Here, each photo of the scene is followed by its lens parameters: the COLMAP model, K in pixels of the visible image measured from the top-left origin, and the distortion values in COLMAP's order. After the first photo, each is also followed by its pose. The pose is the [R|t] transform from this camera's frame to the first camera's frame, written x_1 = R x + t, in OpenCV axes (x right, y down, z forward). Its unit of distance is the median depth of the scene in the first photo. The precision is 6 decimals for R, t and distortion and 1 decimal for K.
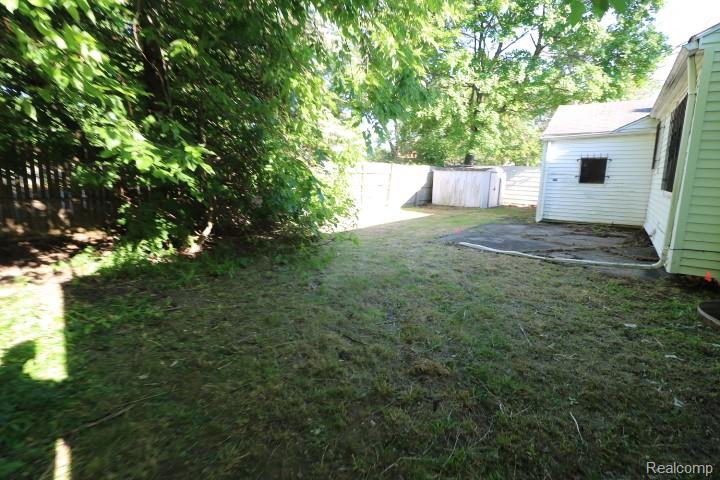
lens RADIAL K [[332.5, 0, 359.5], [0, 332.5, 238.1], [0, 0, 1]] dist [-0.006269, -0.000702]
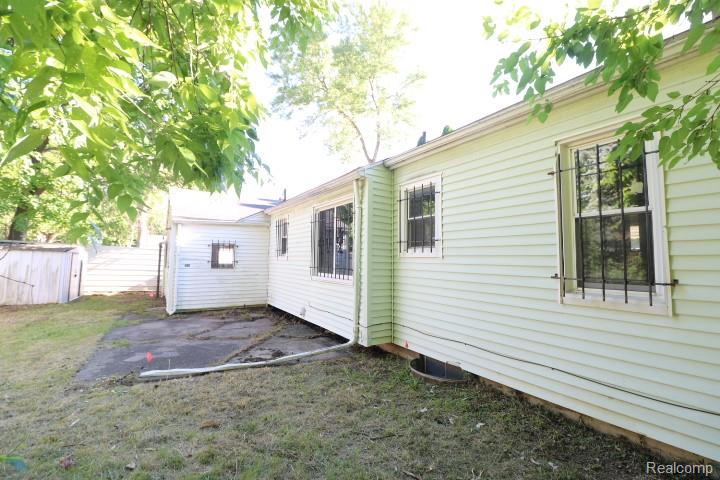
lens RADIAL K [[332.5, 0, 359.8], [0, 332.5, 237.9], [0, 0, 1]] dist [-0.006269, -0.000702]
pose [[0.343646, 0.052772, 0.937616, -0.114033], [0.159622, 0.980609, -0.113695, -0.072809], [-0.925434, 0.188735, 0.328558, 0.255706]]
